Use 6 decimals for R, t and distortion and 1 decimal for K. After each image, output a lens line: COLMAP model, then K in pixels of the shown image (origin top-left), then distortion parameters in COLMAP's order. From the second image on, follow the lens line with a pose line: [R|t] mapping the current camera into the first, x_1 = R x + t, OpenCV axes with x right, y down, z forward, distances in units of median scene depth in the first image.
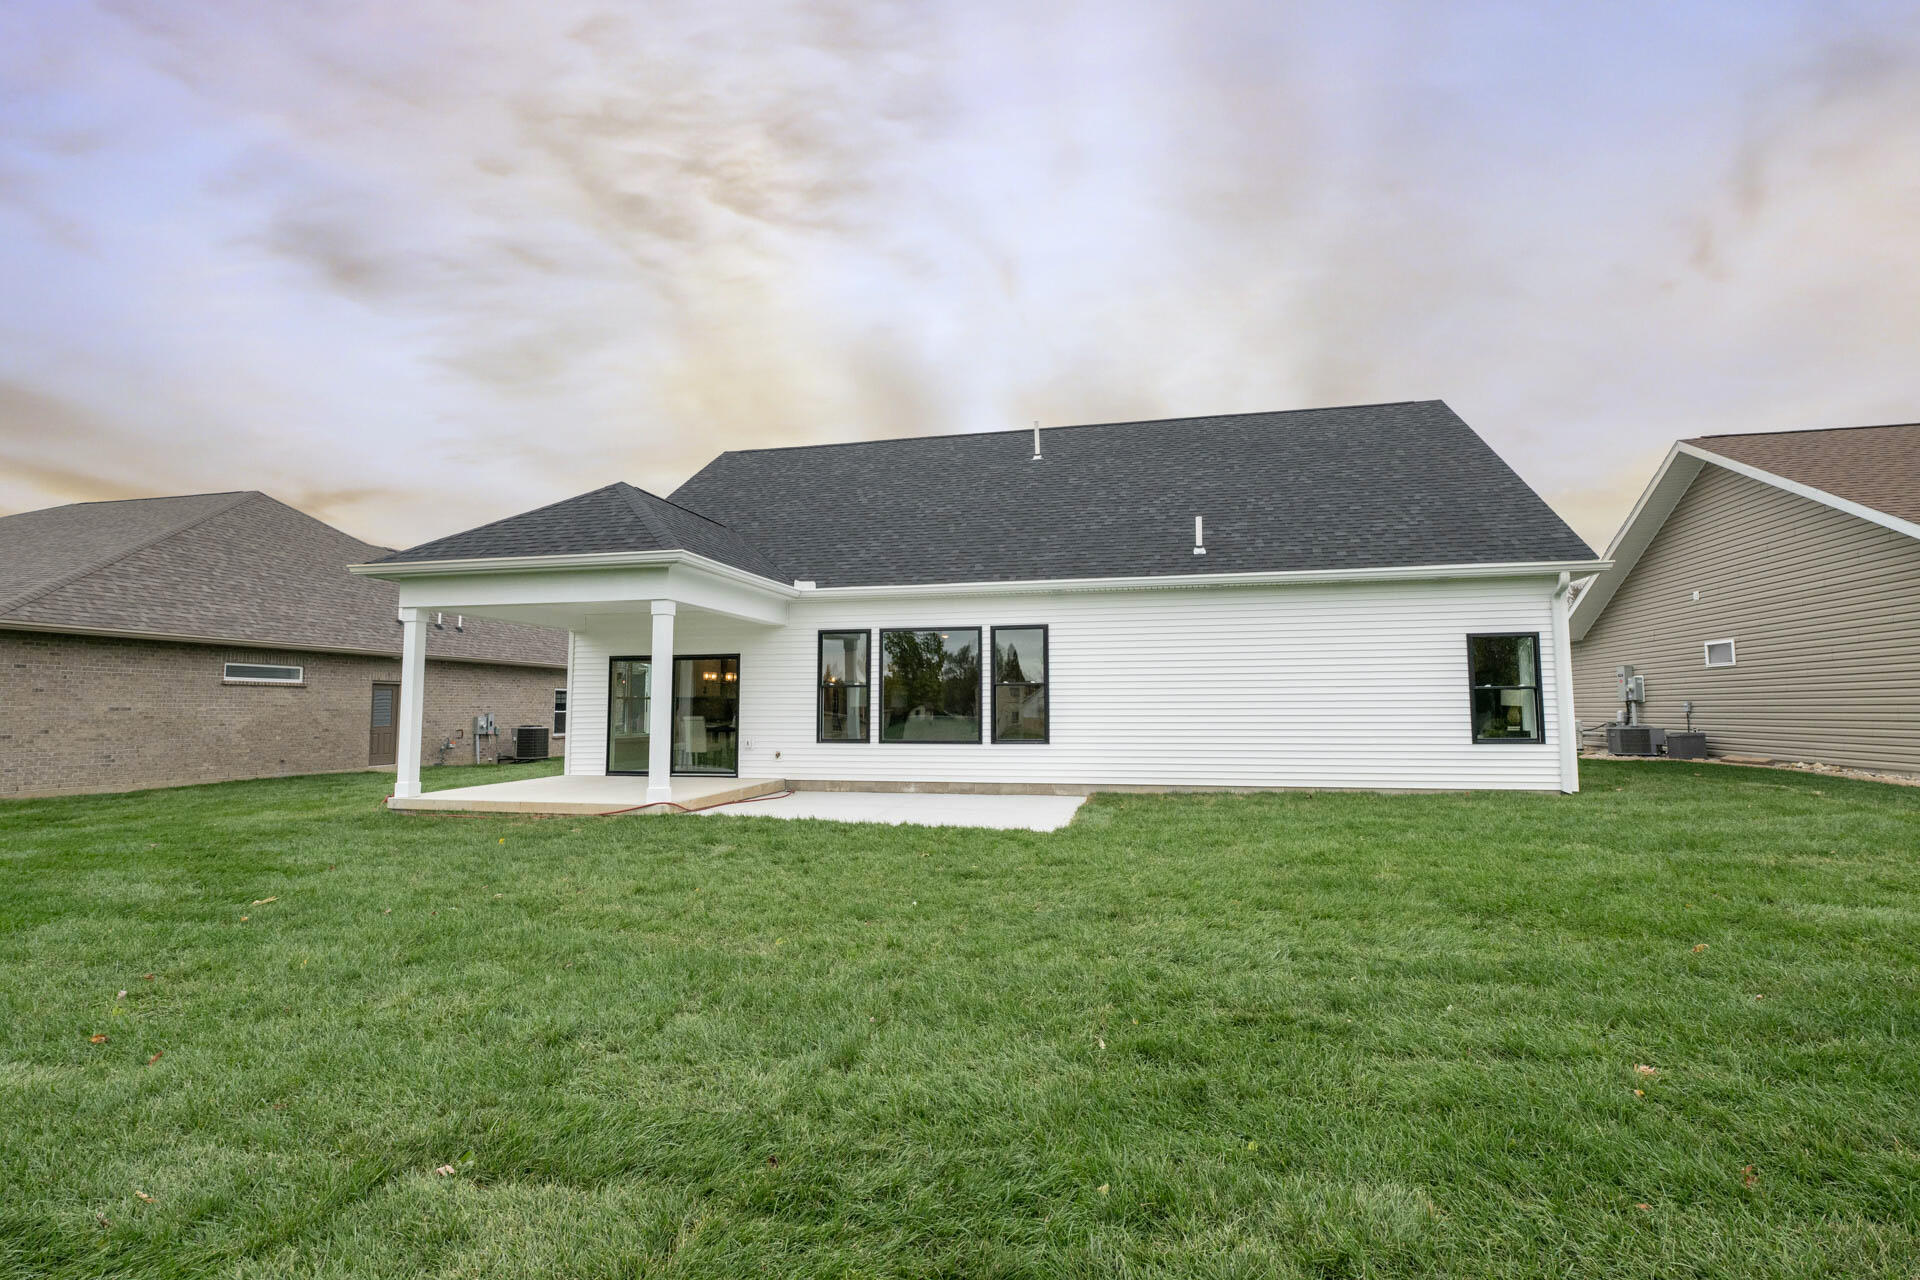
lens RADIAL K [[976.6, 0, 957.6], [0, 976.6, 636.8], [0, 0, 1]] dist [0.001039, 0.000022]
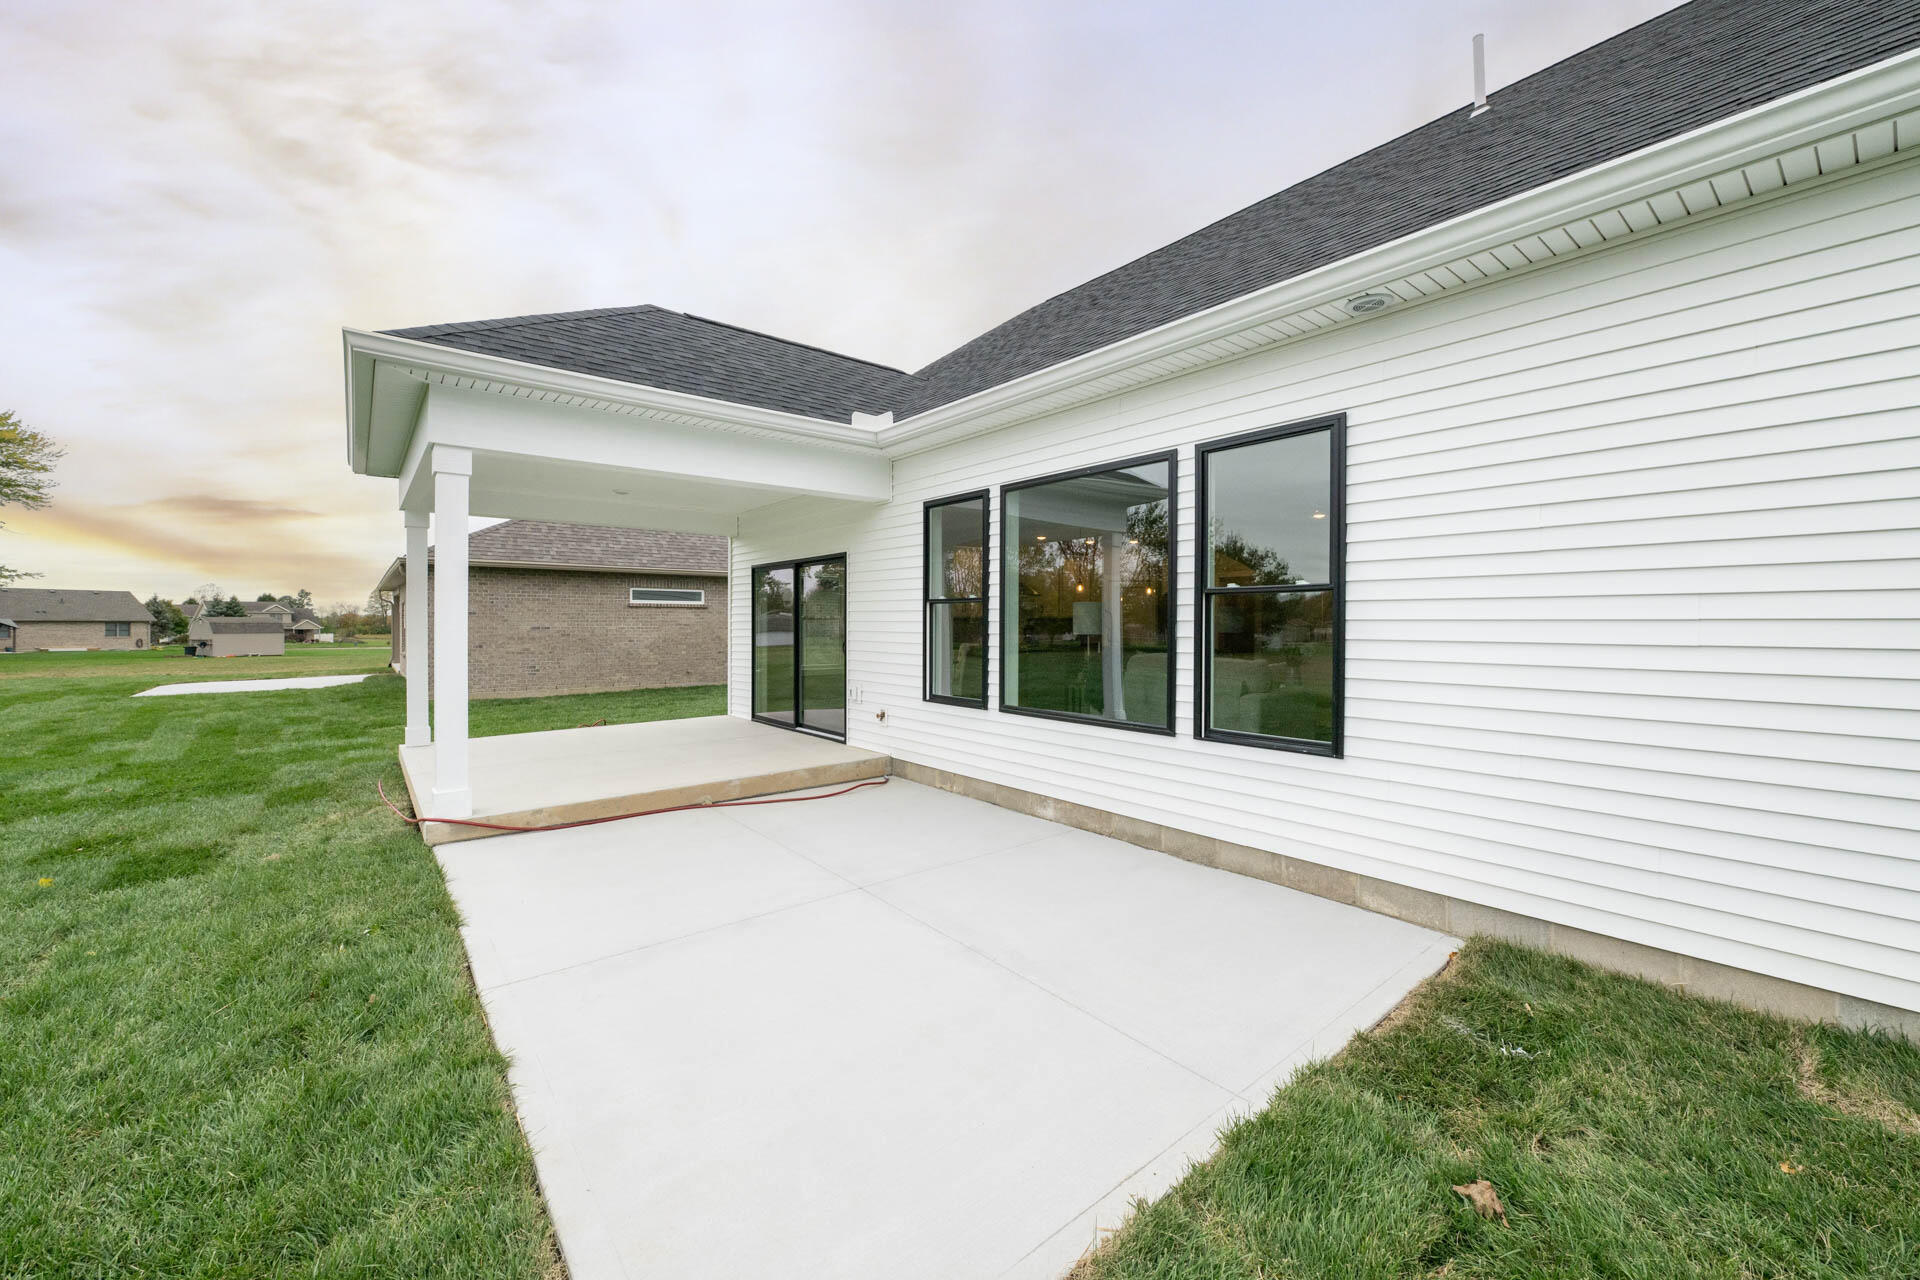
lens RADIAL K [[751.0, 0, 964.3], [0, 751.0, 629.1], [0, 0, 1]] dist [-0.003935, -0.000790]
pose [[0.777484, 0.009863, -0.628825, 0.148063], [0.044238, 0.996543, 0.070327, 0.036703], [0.627345, -0.082496, 0.774360, 0.674232]]
